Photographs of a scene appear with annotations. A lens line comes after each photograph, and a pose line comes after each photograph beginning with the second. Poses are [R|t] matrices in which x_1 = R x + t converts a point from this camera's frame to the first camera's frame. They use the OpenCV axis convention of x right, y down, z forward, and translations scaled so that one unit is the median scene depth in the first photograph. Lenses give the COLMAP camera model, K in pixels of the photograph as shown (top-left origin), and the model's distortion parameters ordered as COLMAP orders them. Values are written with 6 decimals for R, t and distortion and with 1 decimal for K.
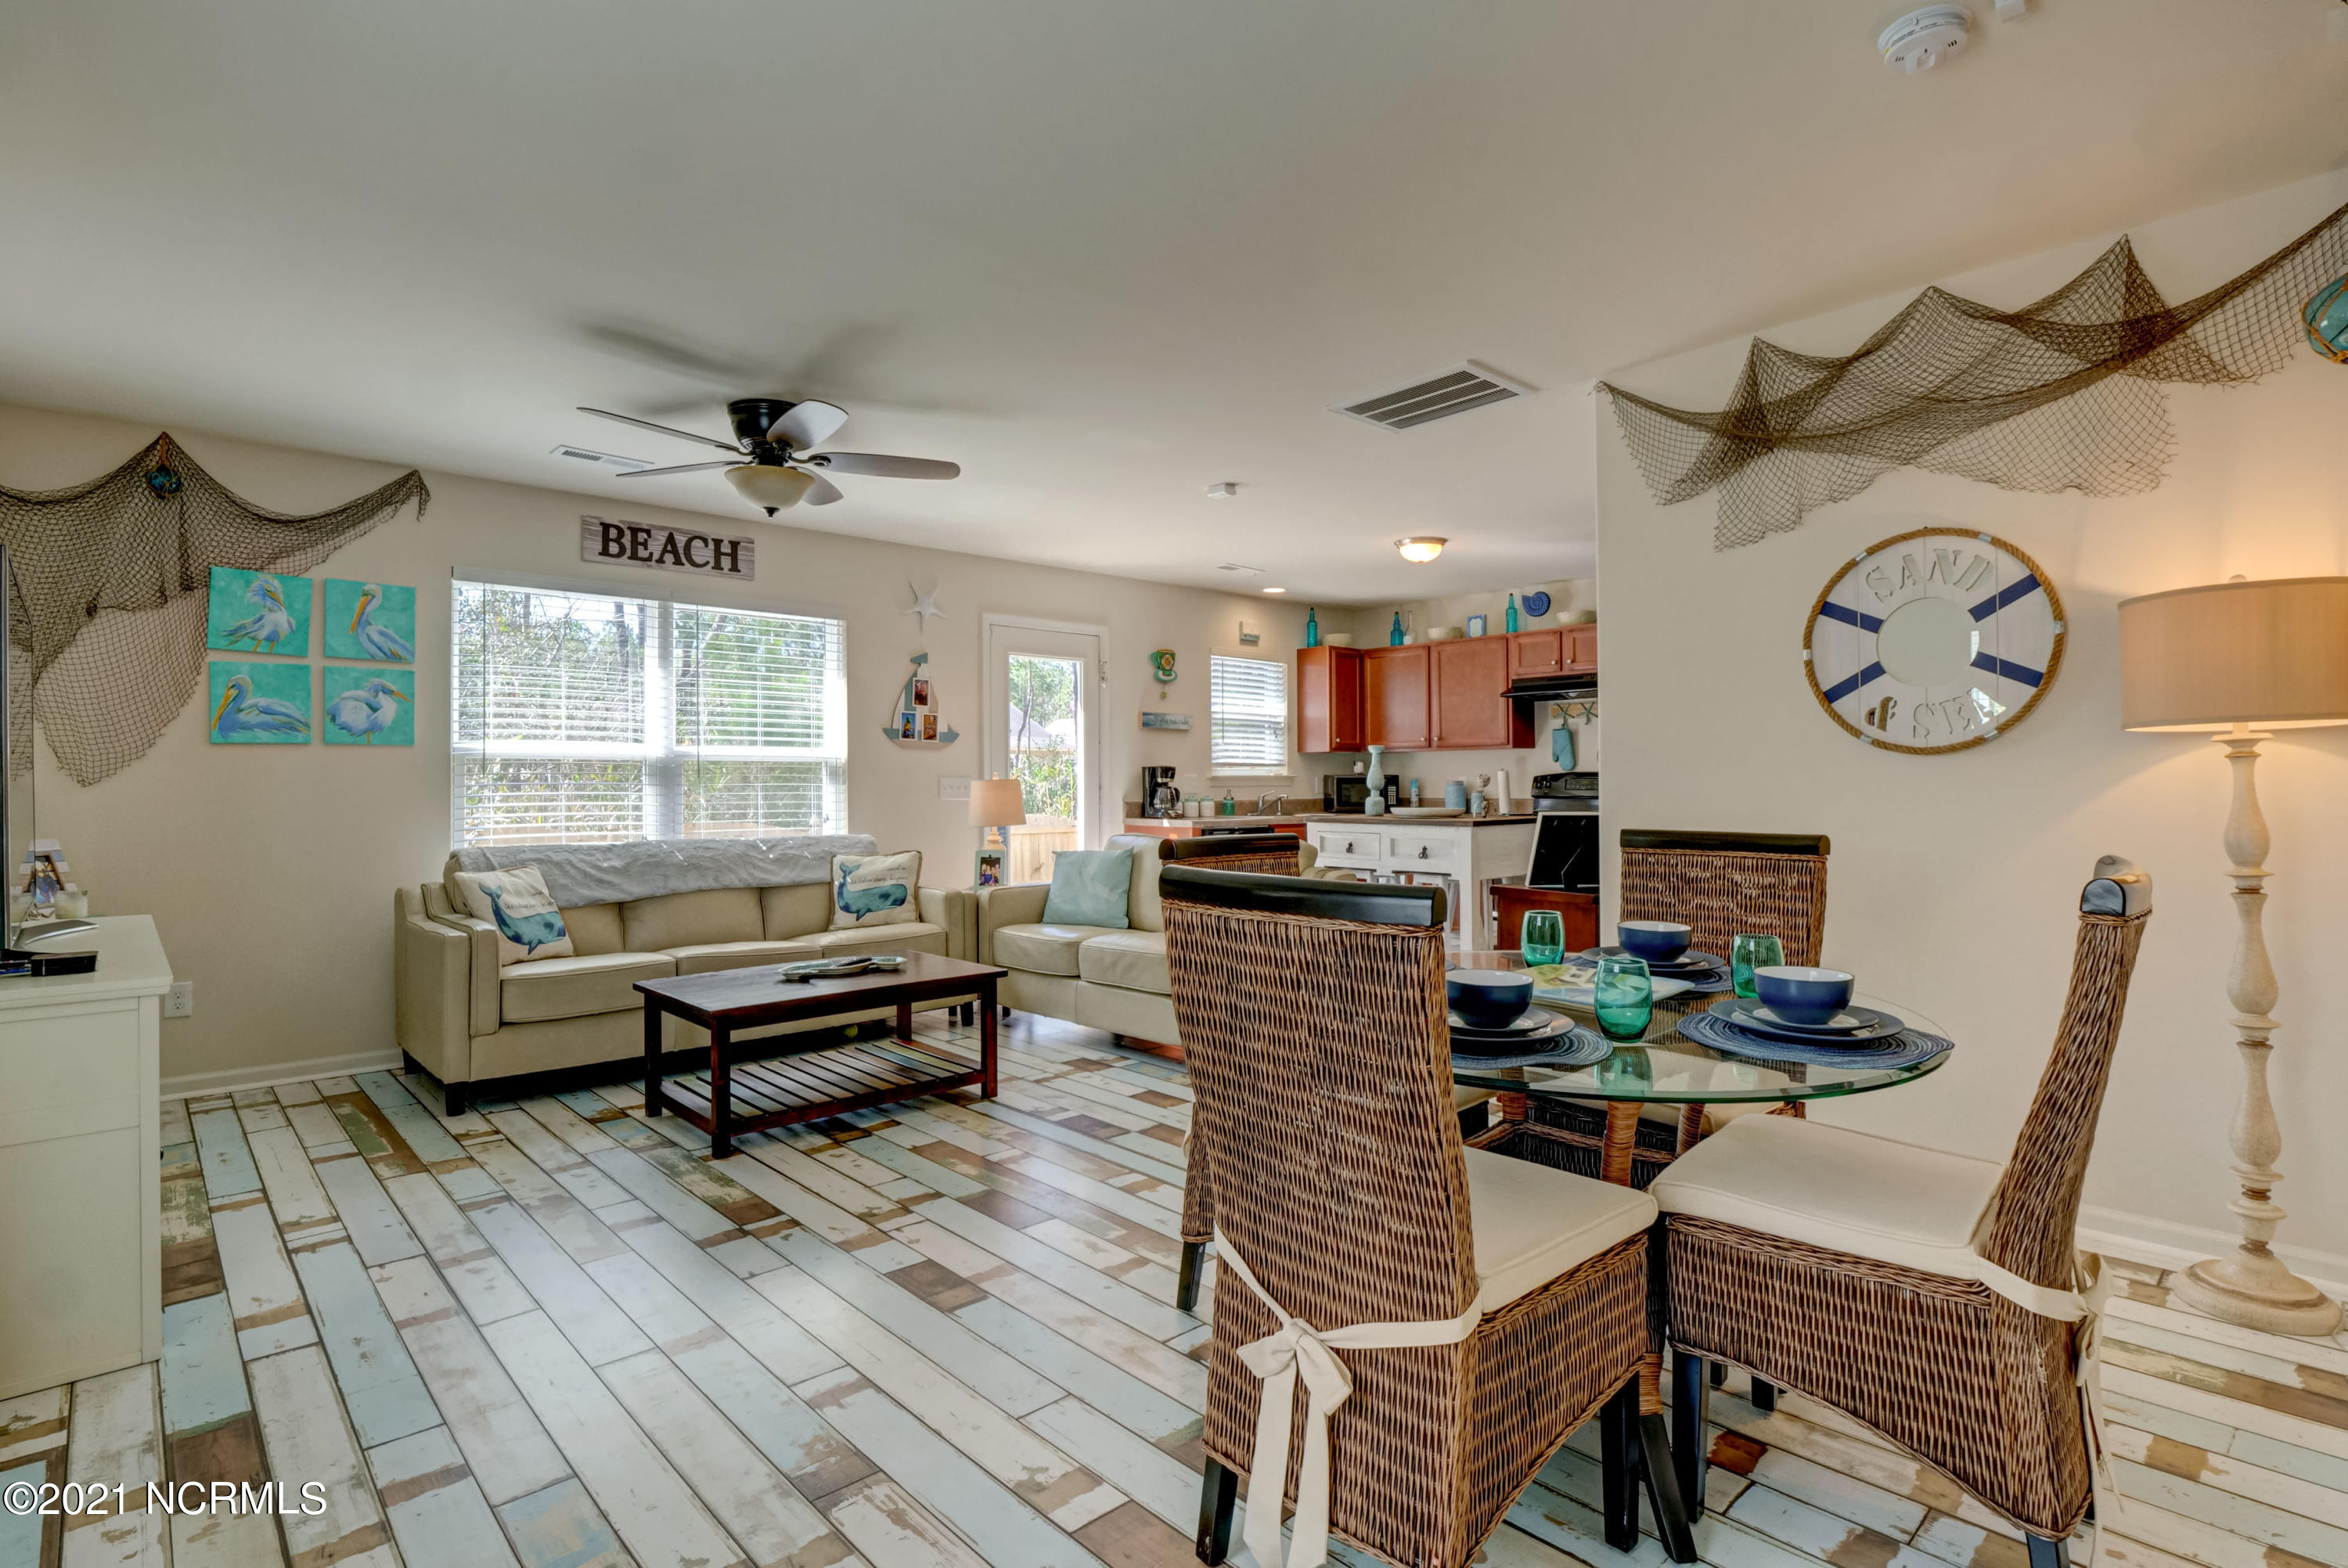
lens RADIAL K [[1140.4, 0, 1167.8], [0, 1140.4, 776.4], [0, 0, 1]] dist [-0.014366, -0.001339]
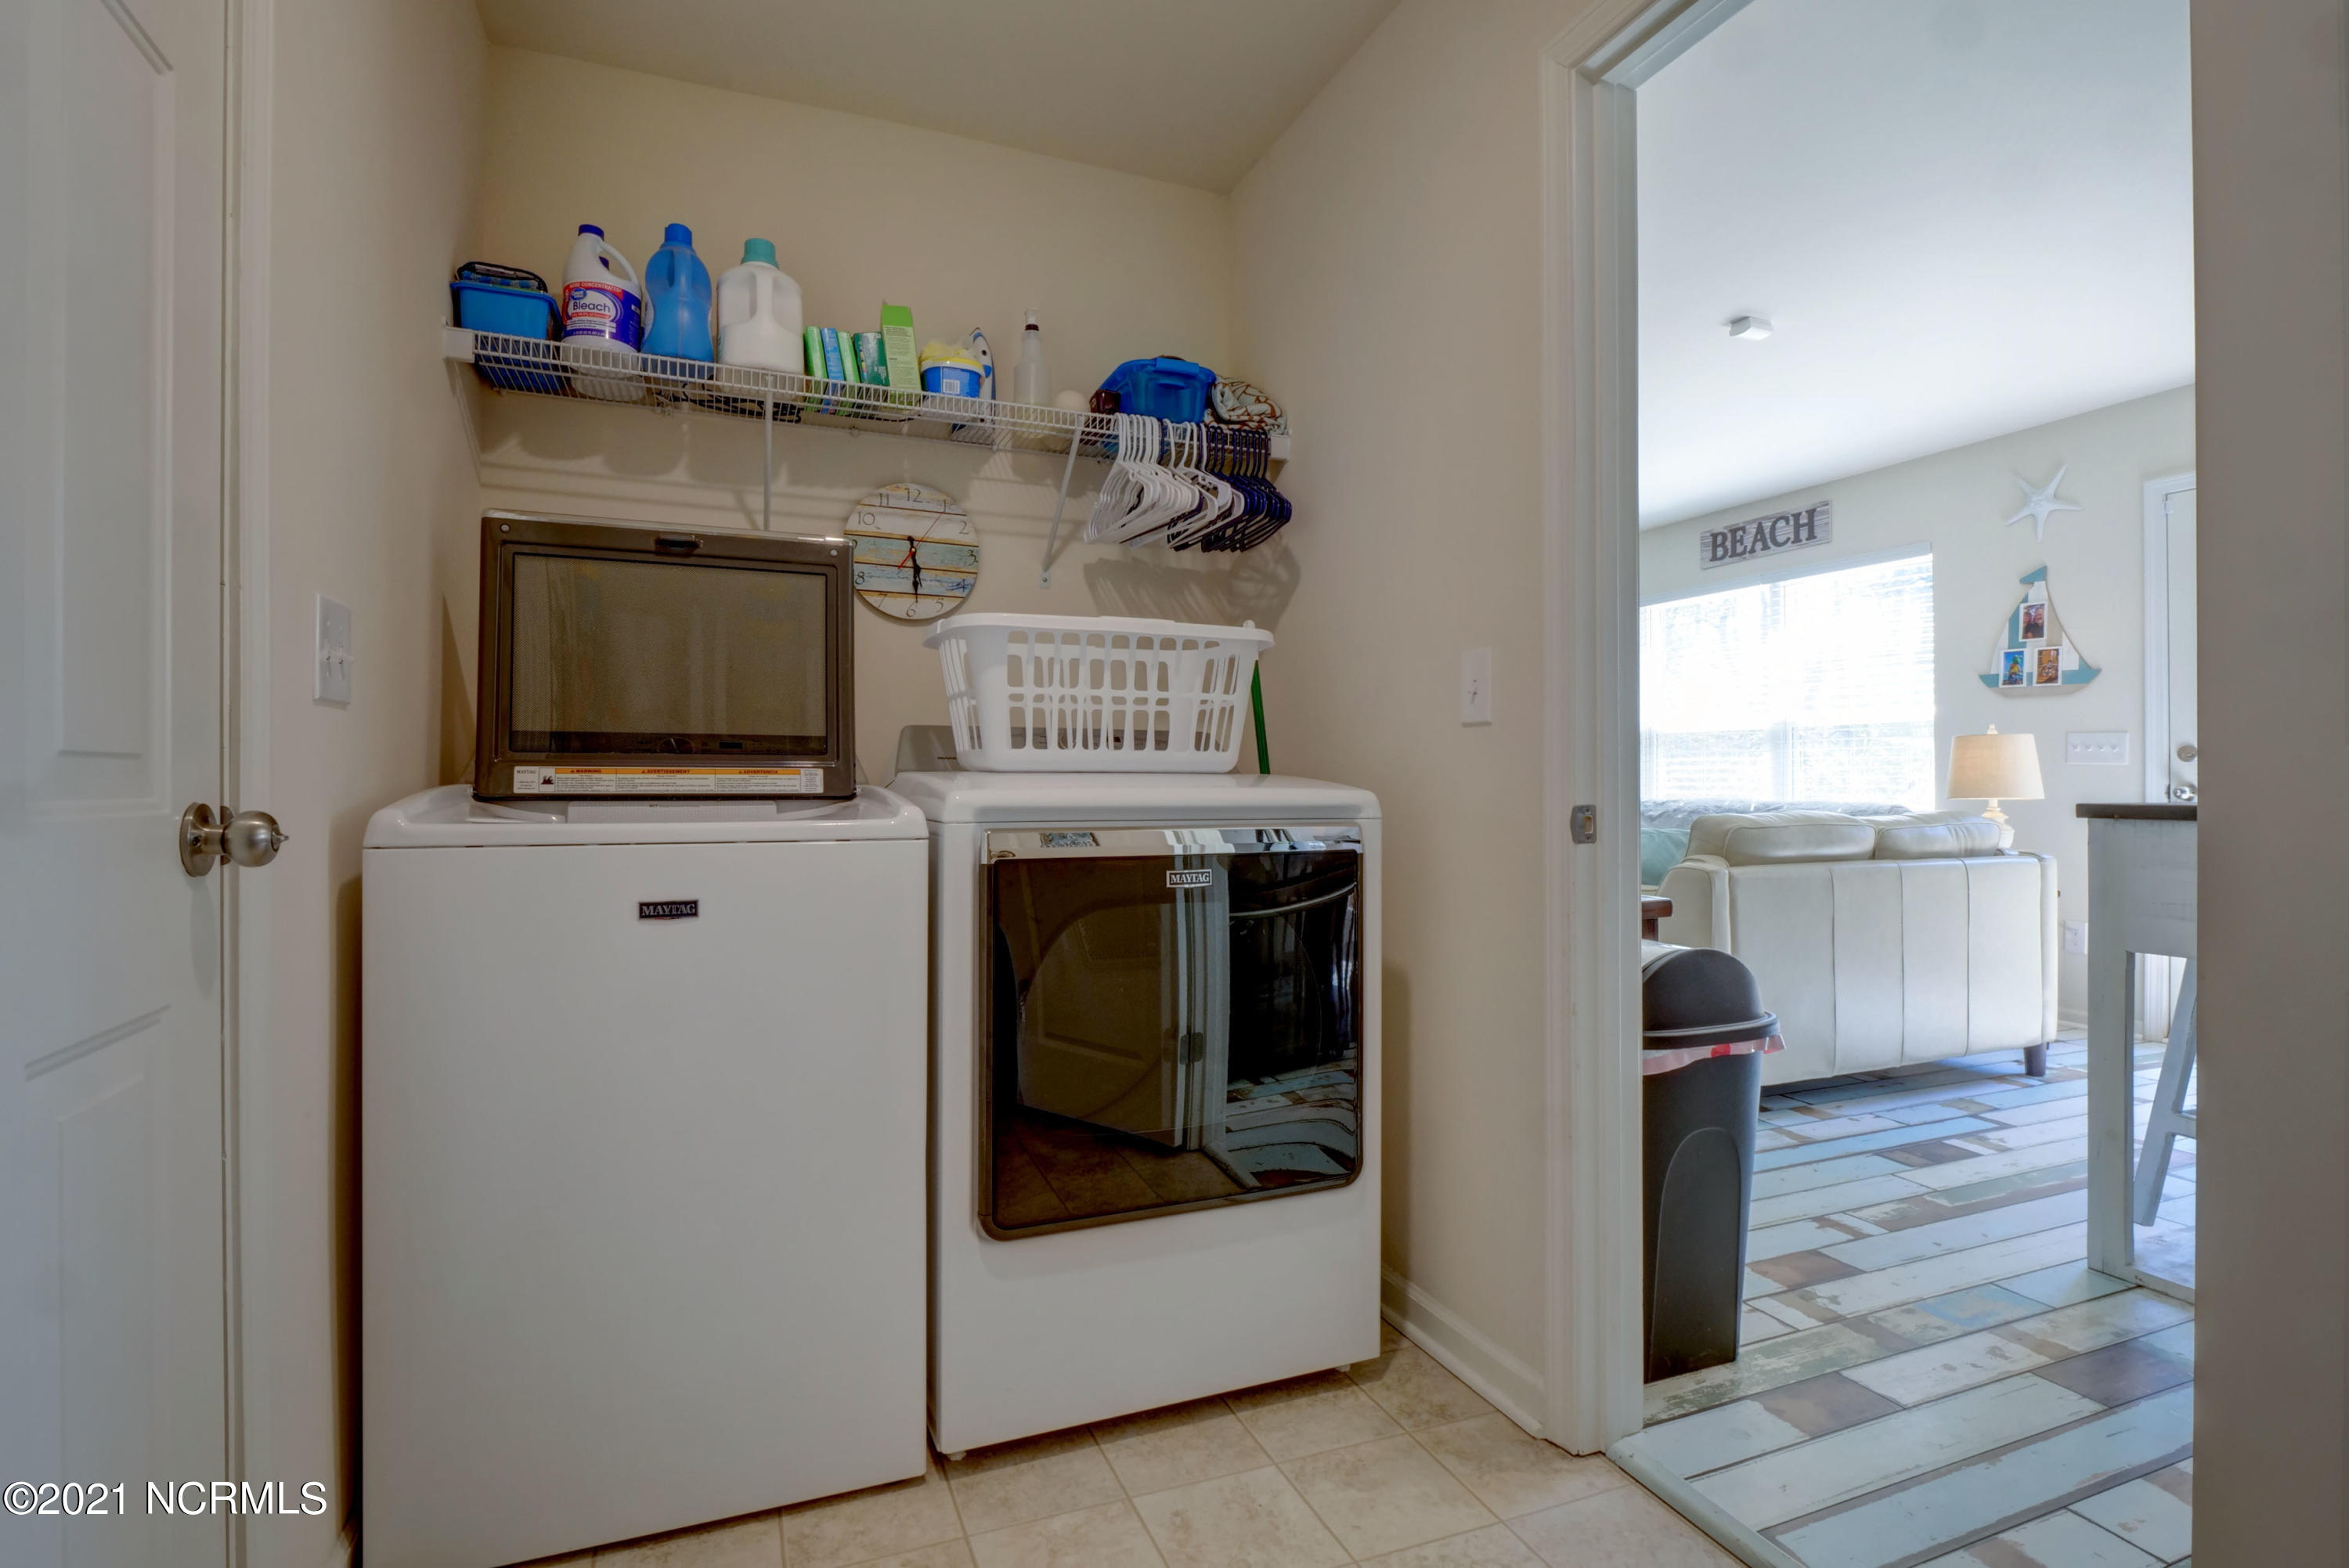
lens RADIAL K [[1140.9, 0, 1168.3], [0, 1140.9, 776.4], [0, 0, 1]] dist [-0.014366, -0.001339]
pose [[-0.362781, 0.002589, -0.931871, 0.938979], [0.007701, 0.999970, -0.000220, 0.033422], [0.931843, -0.007256, -0.362790, 1.008732]]
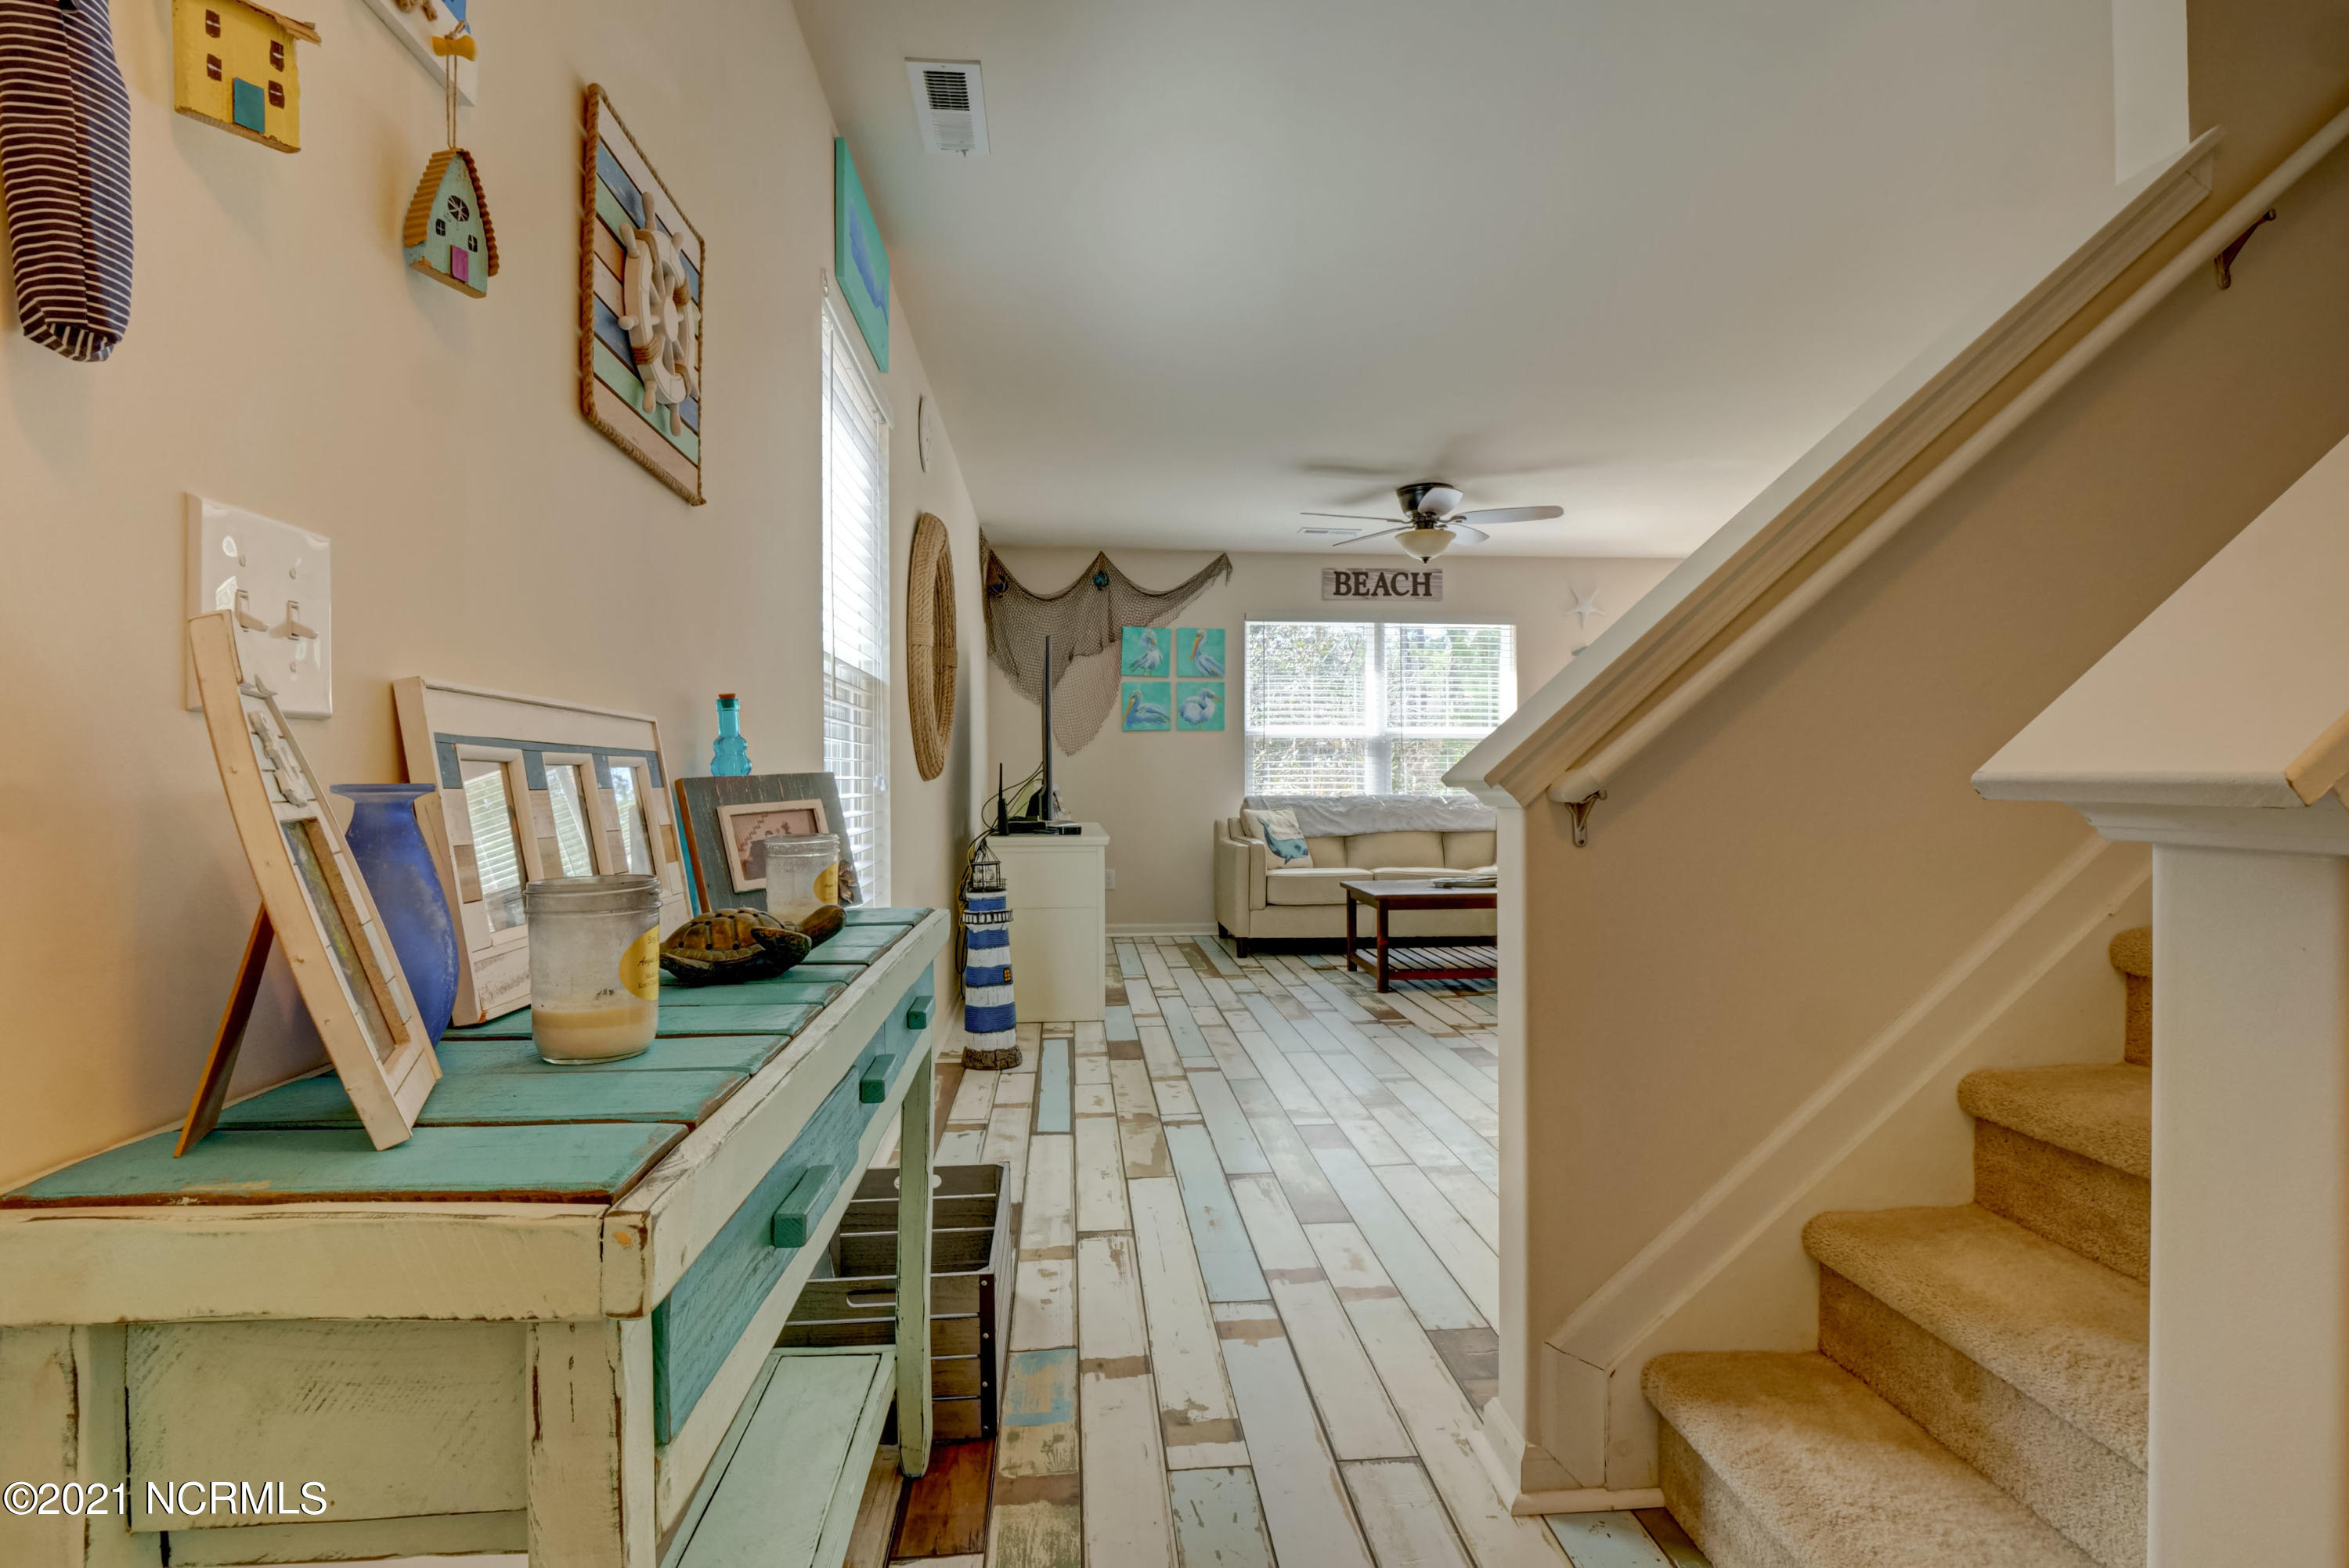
lens RADIAL K [[1140.9, 0, 1168.3], [0, 1140.9, 776.4], [0, 0, 1]] dist [-0.014366, -0.001339]
pose [[0.788466, 0.002704, -0.615072, 0.243762], [0.002948, 0.999962, 0.008175, 0.023648], [0.615071, -0.008258, 0.788429, -0.291326]]
